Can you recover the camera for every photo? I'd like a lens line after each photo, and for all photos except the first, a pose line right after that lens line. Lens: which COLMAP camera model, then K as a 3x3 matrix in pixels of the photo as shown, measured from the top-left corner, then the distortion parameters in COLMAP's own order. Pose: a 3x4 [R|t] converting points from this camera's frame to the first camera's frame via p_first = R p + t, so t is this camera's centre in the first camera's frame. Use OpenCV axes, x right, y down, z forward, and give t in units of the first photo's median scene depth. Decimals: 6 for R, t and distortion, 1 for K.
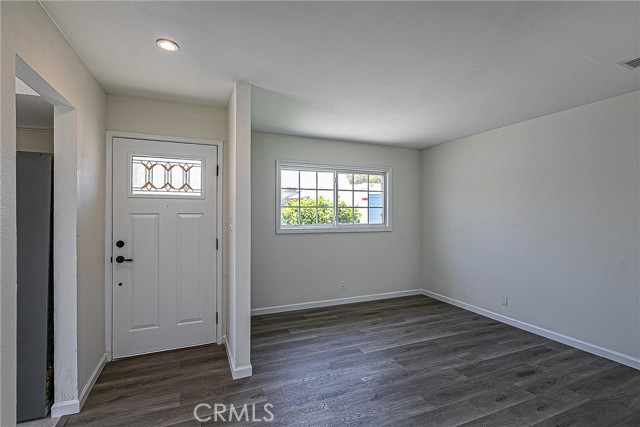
lens RADIAL K [[294.1, 0, 318.5], [0, 294.1, 219.3], [0, 0, 1]] dist [-0.012436, 0.000806]
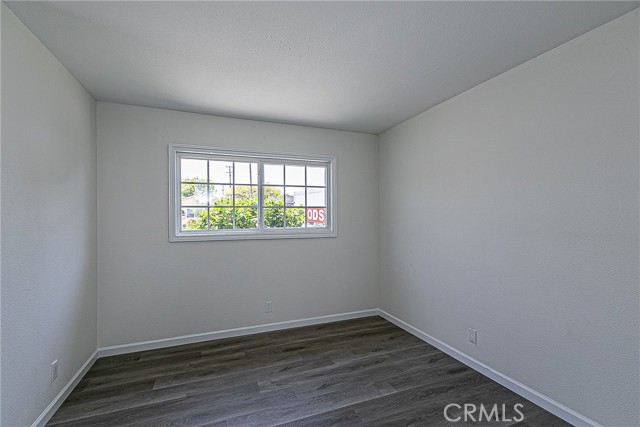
lens RADIAL K [[284.9, 0, 317.5], [0, 284.9, 216.9], [0, 0, 1]] dist [0.003619, -0.001684]
pose [[0.999511, 0.003734, -0.031032, 0.251518], [-0.003422, 0.999943, 0.010085, -0.024705], [0.031068, -0.009974, 0.999467, 0.262942]]
